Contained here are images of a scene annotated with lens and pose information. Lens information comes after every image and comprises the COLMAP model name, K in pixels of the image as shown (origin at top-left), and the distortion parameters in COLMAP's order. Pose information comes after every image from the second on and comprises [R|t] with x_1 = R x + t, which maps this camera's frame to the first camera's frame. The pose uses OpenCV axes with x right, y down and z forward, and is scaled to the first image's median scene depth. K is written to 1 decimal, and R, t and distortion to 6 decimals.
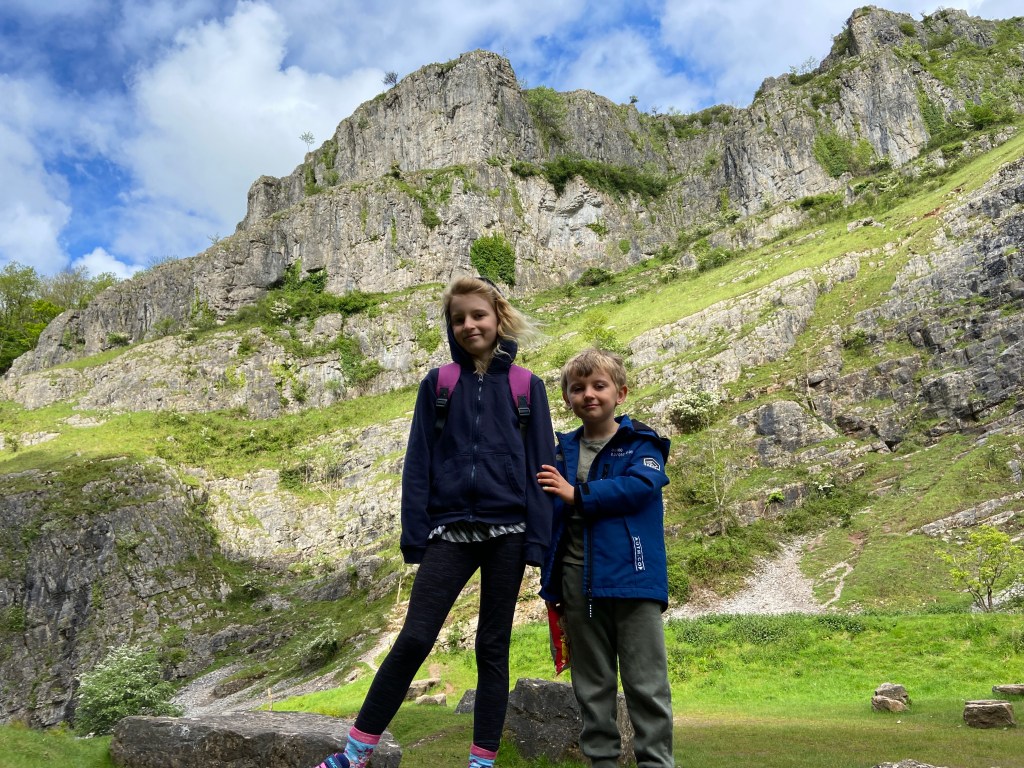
lens RADIAL K [[764.2, 0, 508.8], [0, 764.2, 375.2], [0, 0, 1]] dist [0.043816, -0.008962]
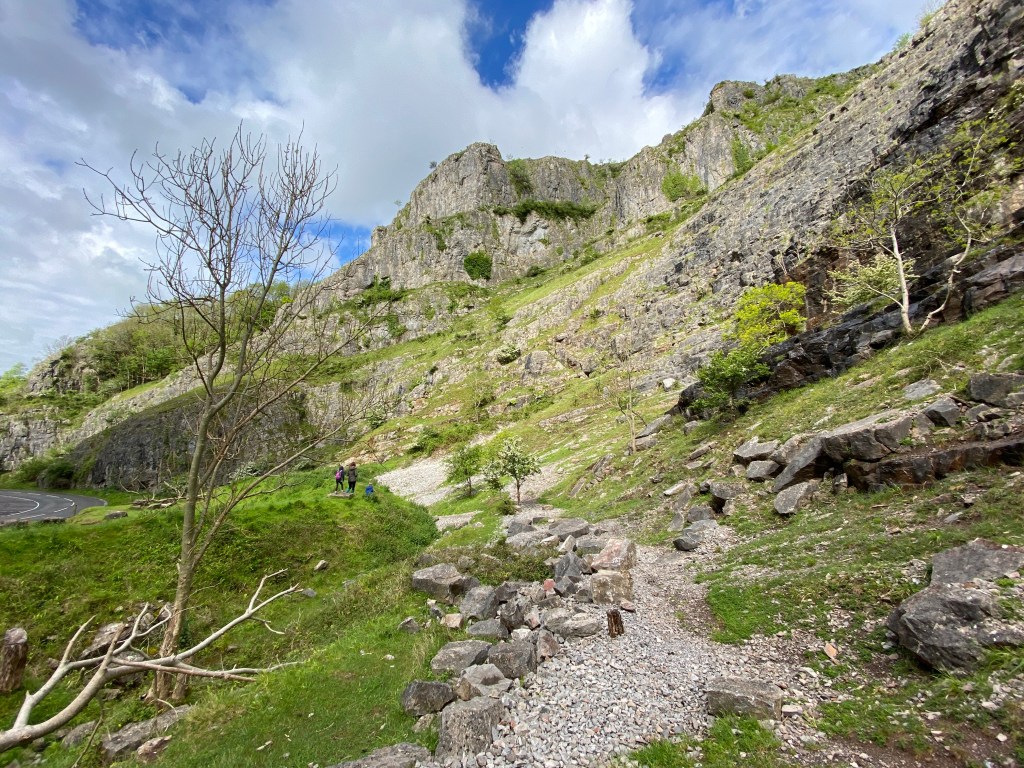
lens RADIAL K [[414.2, 0, 514.1], [0, 414.2, 384.0], [0, 0, 1]] dist [-0.001458, -0.001224]
pose [[0.976487, -0.001368, -0.215574, 0.308039], [0.038014, 0.985403, 0.165938, -0.033029], [0.212200, -0.170231, 0.962285, 0.001047]]
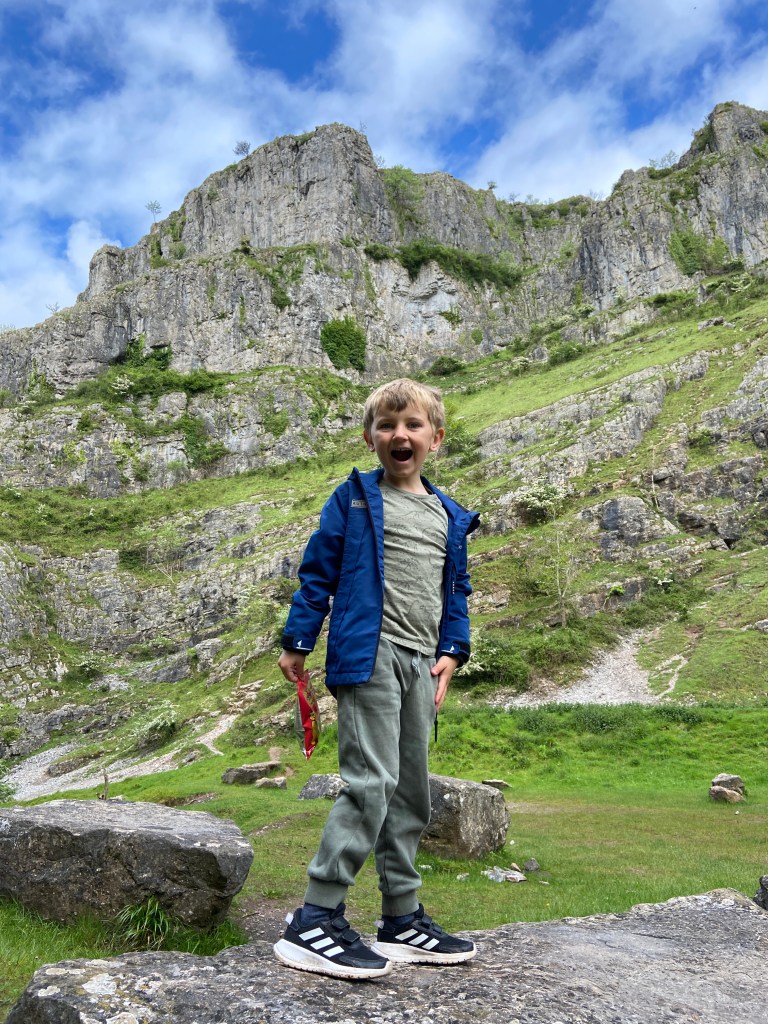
lens RADIAL K [[764.2, 0, 392.1], [0, 764.2, 506.5], [0, 0, 1]] dist [0.043816, -0.008962]
pose [[0.998202, 0.032427, 0.050414, -0.001532], [-0.035179, 0.997883, 0.054697, 0.001353], [-0.048533, -0.056373, 0.997229, 0.005447]]
